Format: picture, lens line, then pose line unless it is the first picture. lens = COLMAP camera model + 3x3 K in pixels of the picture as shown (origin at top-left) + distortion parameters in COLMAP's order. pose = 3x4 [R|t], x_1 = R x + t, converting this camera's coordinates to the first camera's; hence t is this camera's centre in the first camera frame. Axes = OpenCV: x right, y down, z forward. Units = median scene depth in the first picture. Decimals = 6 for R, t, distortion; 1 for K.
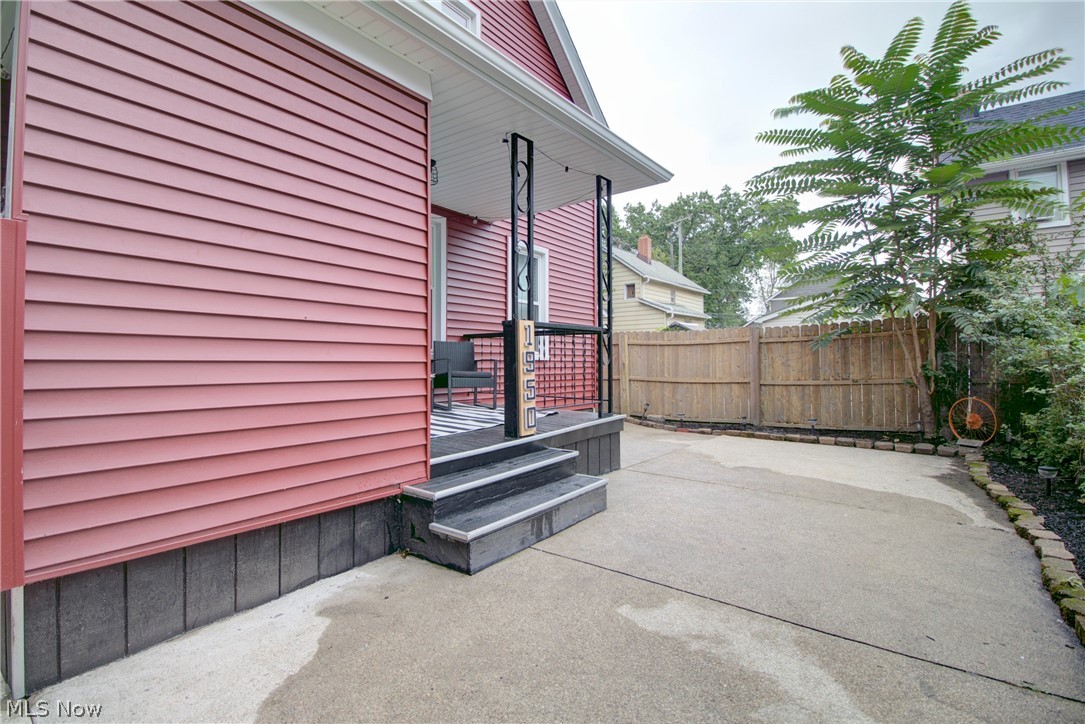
lens RADIAL K [[498.5, 0, 543.3], [0, 498.5, 359.6], [0, 0, 1]] dist [-0.020141, -0.001596]
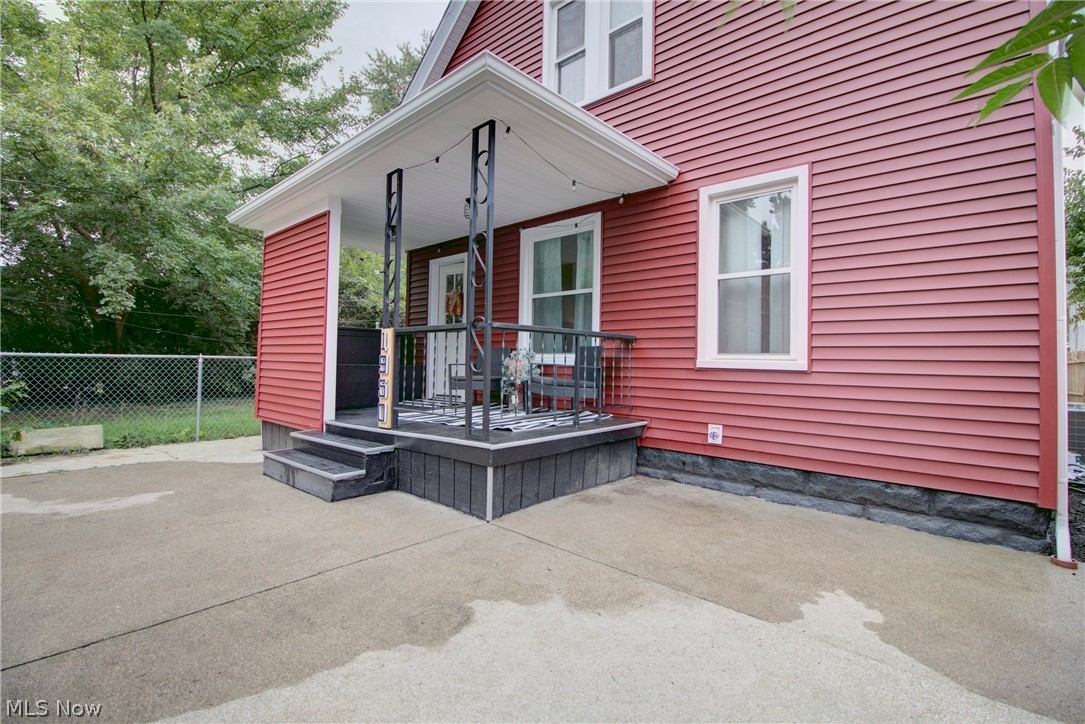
lens RADIAL K [[498.5, 0, 543.8], [0, 498.5, 359.0], [0, 0, 1]] dist [-0.020141, -0.001596]
pose [[-0.078711, -0.007690, -0.996868, 1.328515], [-0.008099, 0.999942, -0.007074, -0.006901], [0.996865, 0.007517, -0.078769, 1.766424]]
